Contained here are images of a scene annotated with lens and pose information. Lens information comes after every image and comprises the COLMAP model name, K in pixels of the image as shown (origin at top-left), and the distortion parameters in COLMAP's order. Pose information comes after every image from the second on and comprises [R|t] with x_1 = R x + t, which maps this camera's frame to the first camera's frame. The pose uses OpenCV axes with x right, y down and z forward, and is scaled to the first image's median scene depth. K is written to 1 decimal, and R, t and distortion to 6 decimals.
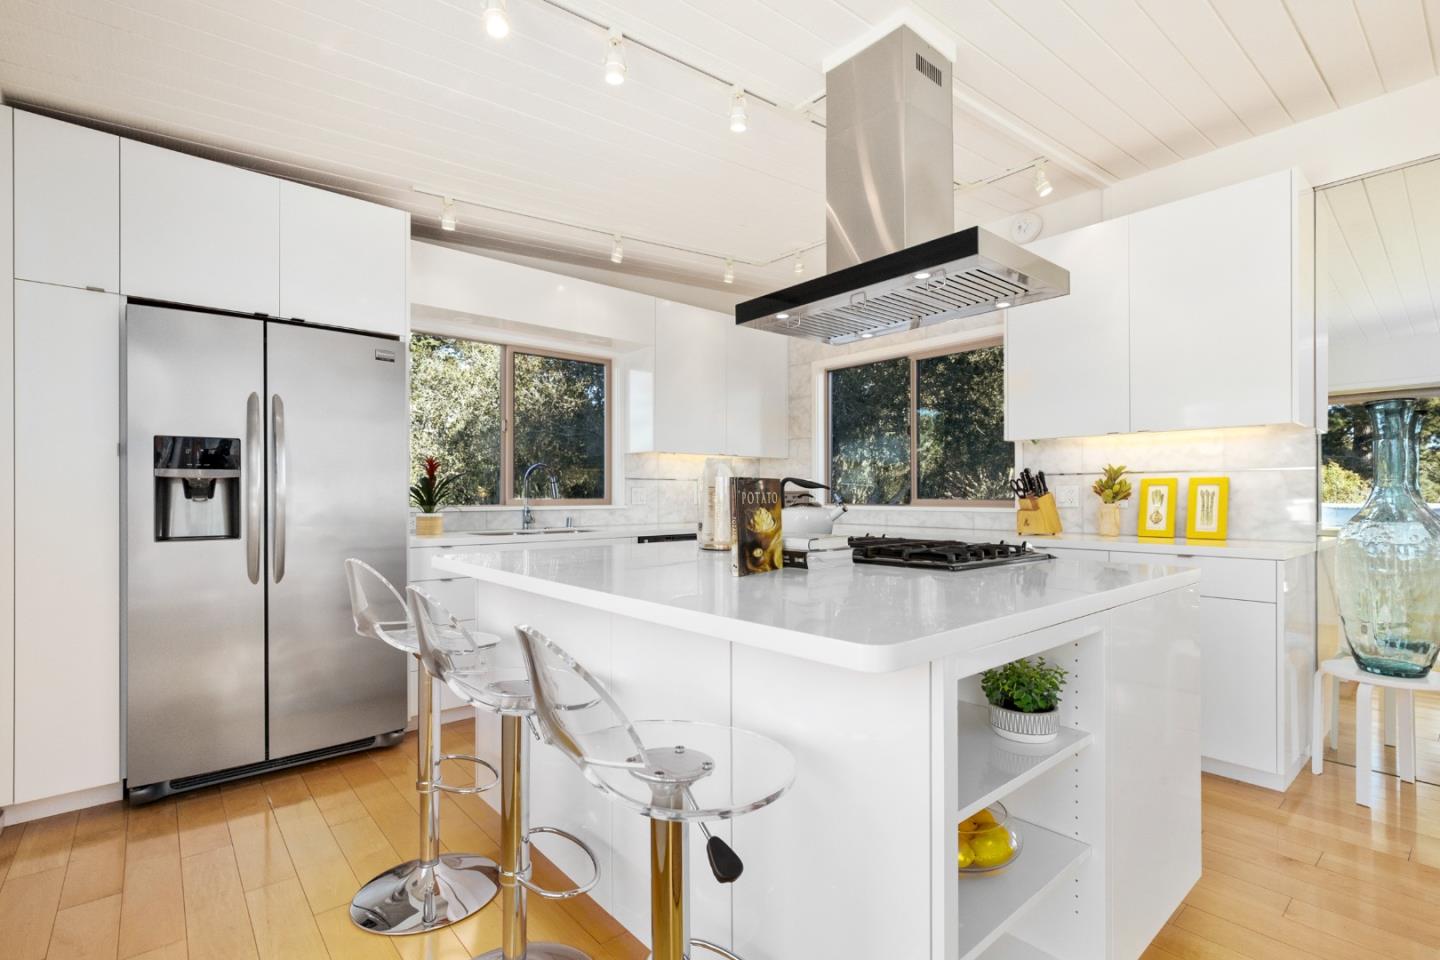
lens RADIAL K [[683.1, 0, 716.6], [0, 683.1, 489.1], [0, 0, 1]] dist [-0.028275, 0.000290]
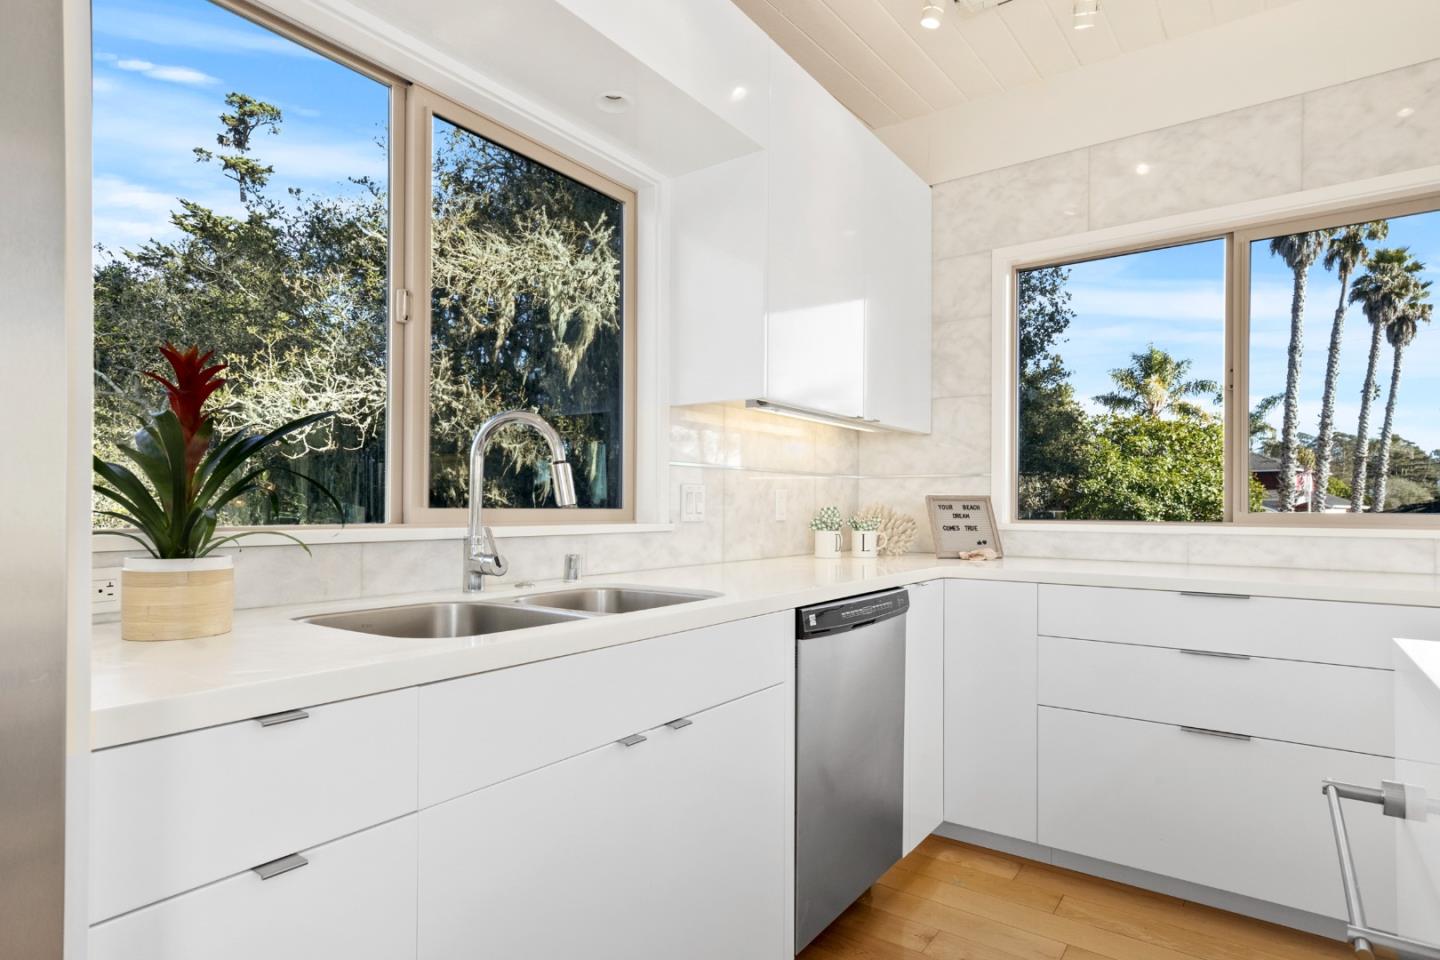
lens RADIAL K [[785.0, 0, 722.2], [0, 785.0, 490.7], [0, 0, 1]] dist [0.004076, -0.000358]
pose [[0.965885, 0.012129, 0.258686, -0.291290], [-0.009205, 0.999879, -0.012511, 0.011273], [-0.258807, 0.009704, 0.965880, 0.635348]]
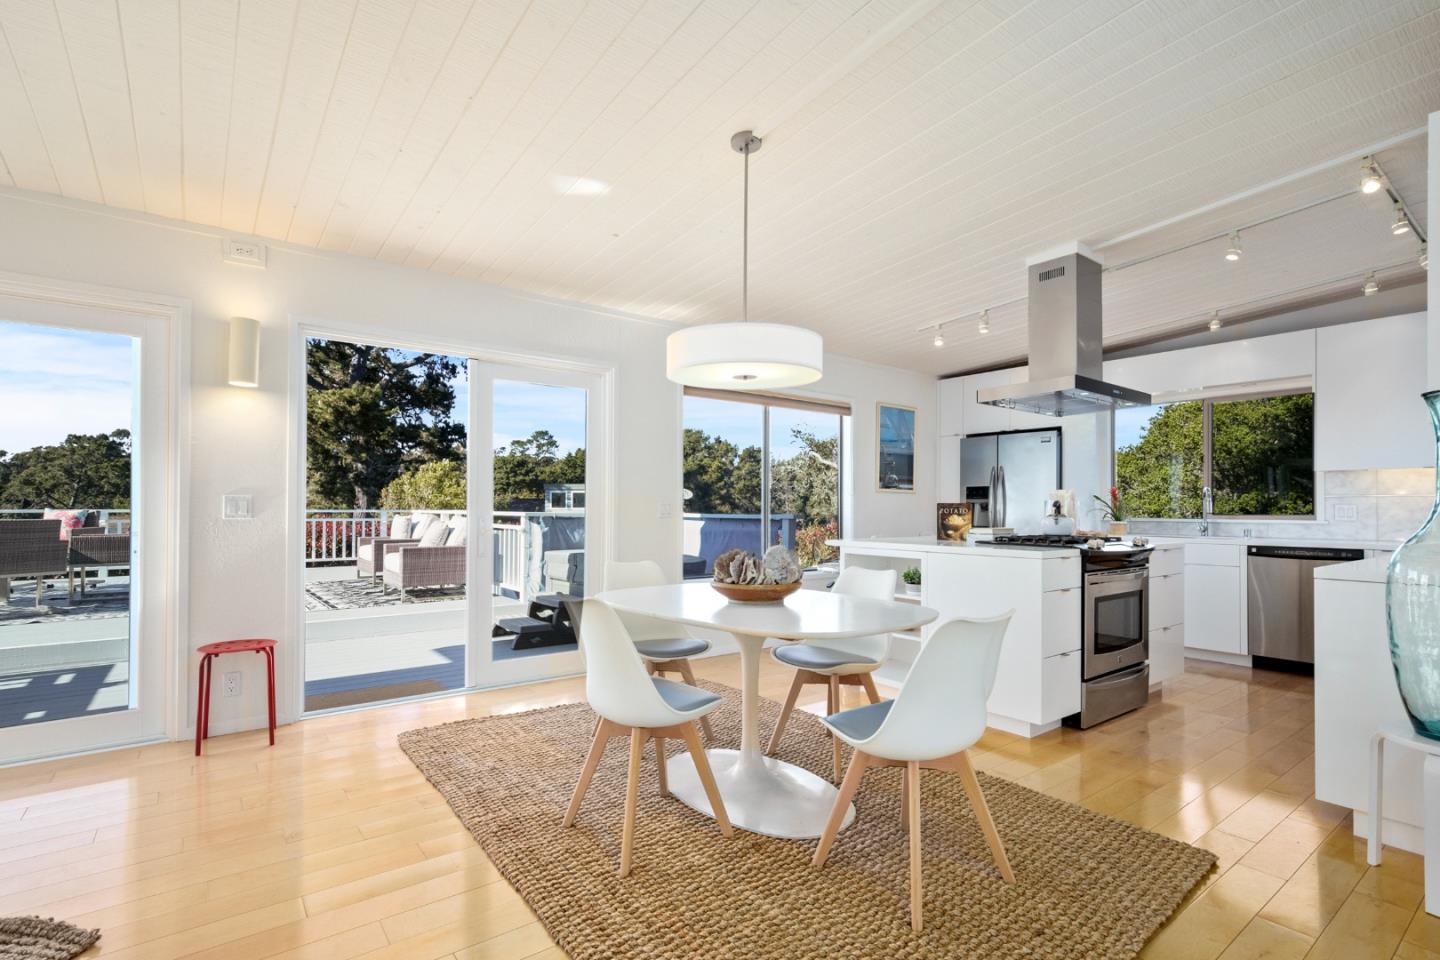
lens RADIAL K [[683.1, 0, 717.0], [0, 683.1, 488.7], [0, 0, 1]] dist [-0.028275, 0.000290]
pose [[-0.061193, -0.030075, -0.997673, 1.219429], [0.003518, 0.999533, -0.030347, 0.001705], [0.998120, -0.005367, -0.061059, 0.127168]]
